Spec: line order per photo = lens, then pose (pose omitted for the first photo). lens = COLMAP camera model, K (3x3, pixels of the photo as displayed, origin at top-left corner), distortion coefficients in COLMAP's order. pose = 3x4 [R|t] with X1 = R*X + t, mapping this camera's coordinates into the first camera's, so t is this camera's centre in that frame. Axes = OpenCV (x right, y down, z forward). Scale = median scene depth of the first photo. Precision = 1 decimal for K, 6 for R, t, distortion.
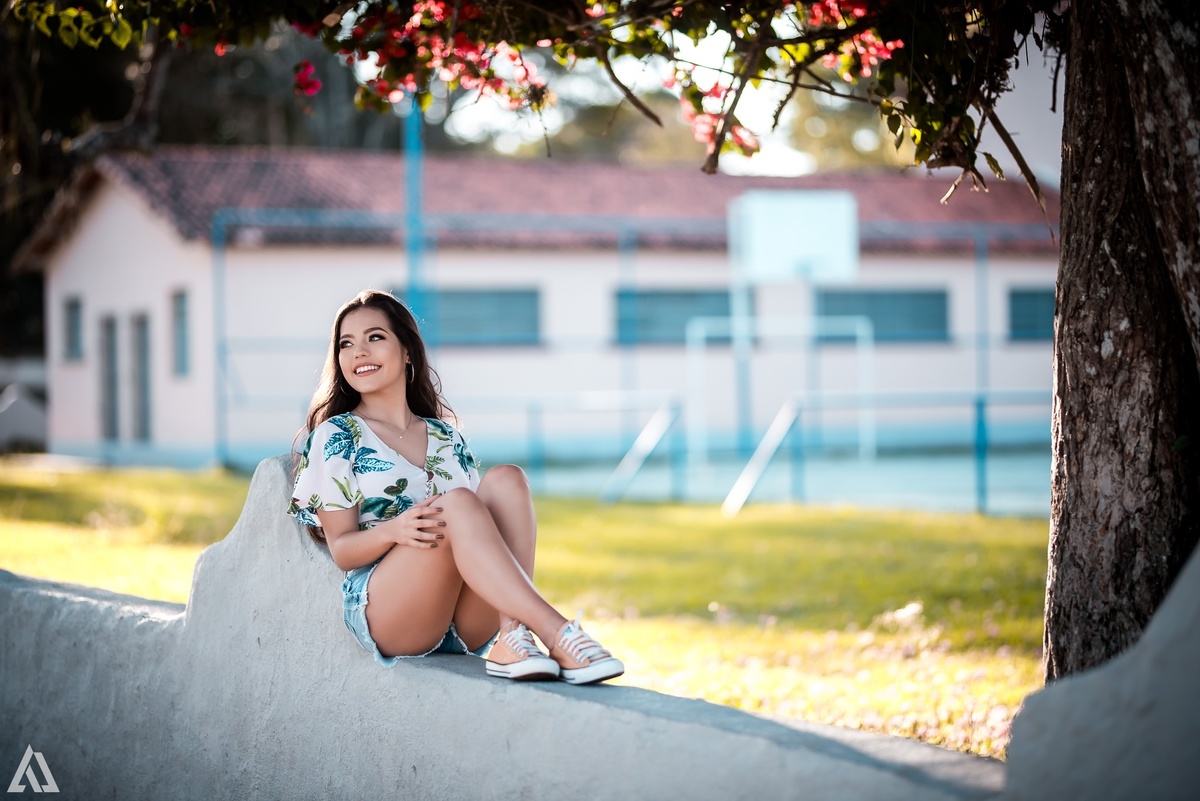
lens RADIAL K [[2852.8, 0, 600.0], [0, 2852.8, 400.5], [0, 0, 1]] dist [-0.041771, -0.086220]
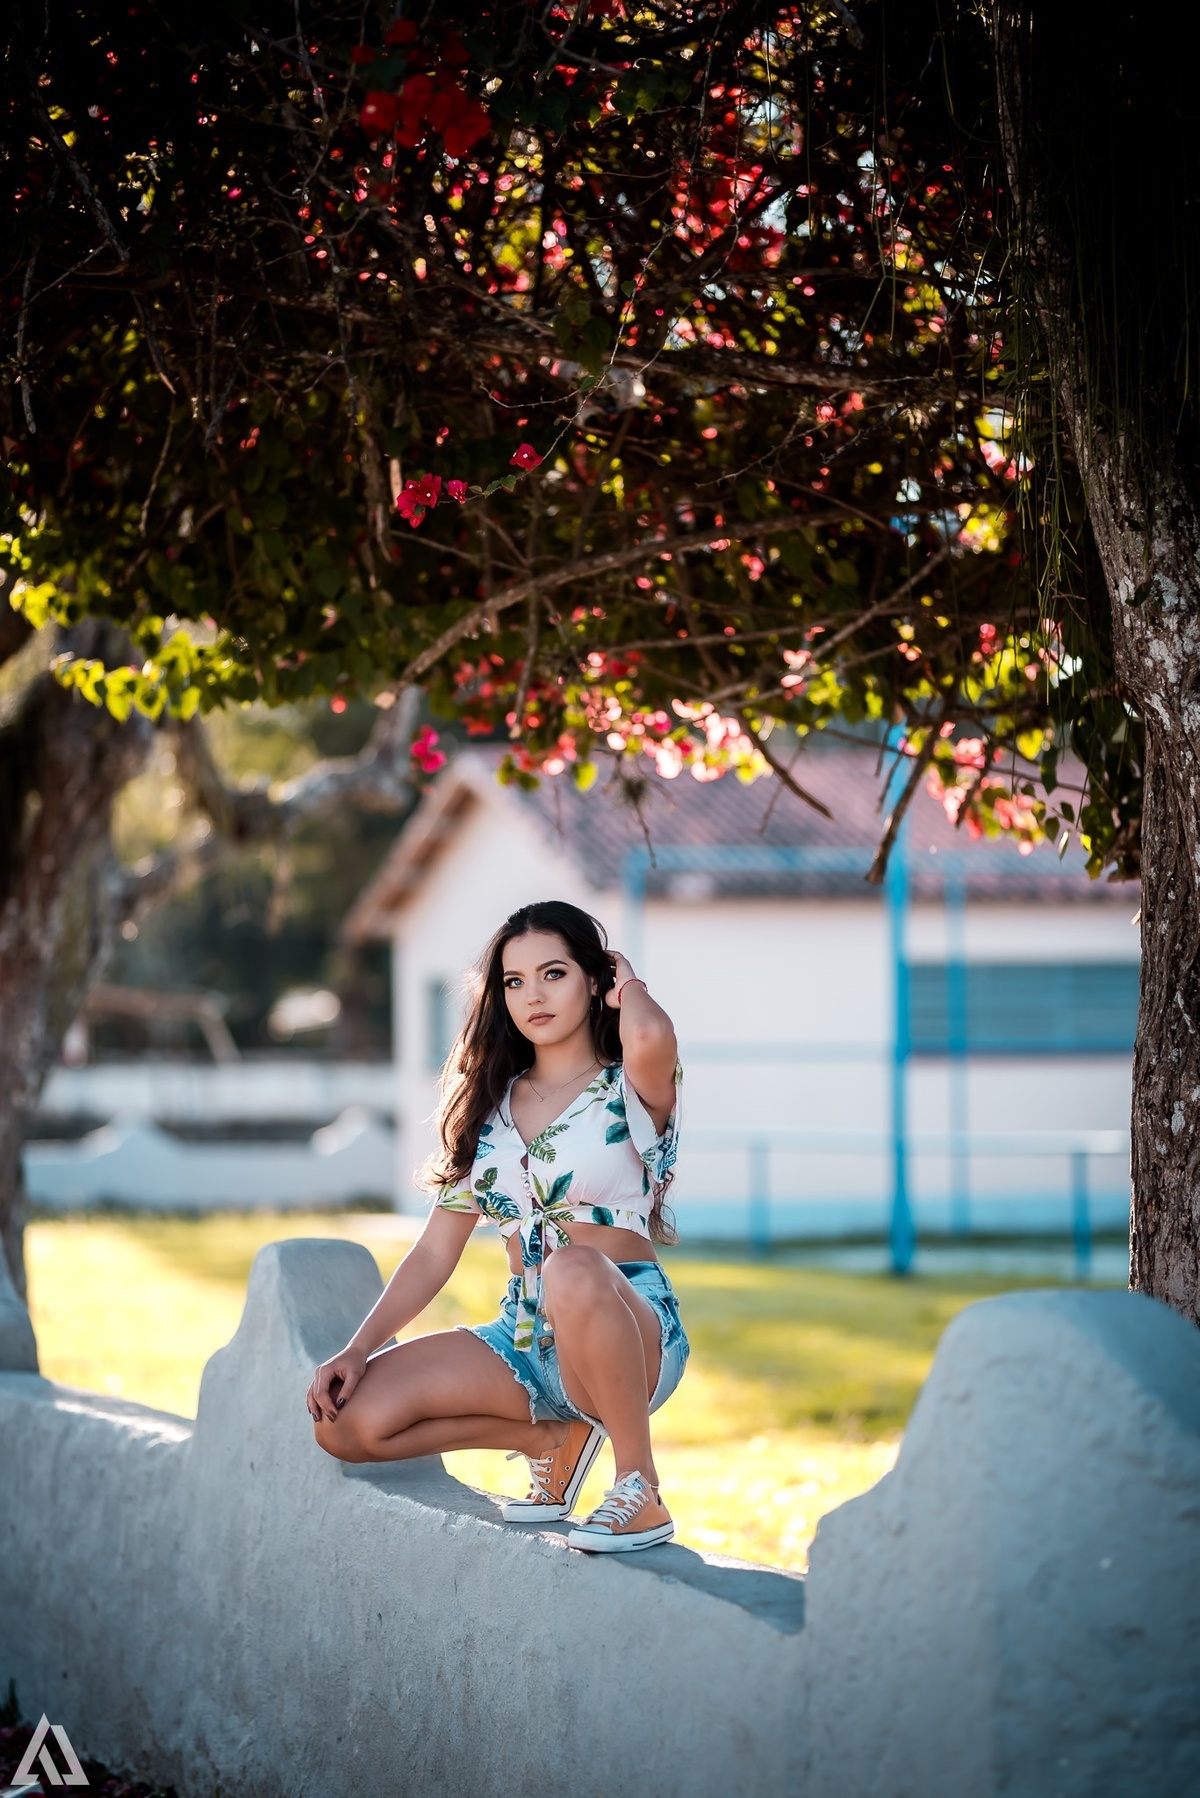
lens RADIAL K [[4536.9, 0, 600.0], [0, 4536.9, 899.0], [0, 0, 1]] dist [0.044893, -0.370550]
pose [[0.986714, -0.005435, -0.162375, 0.199014], [-0.002718, 0.998748, -0.049945, -0.014668], [0.162443, 0.049723, 0.985464, -0.295947]]
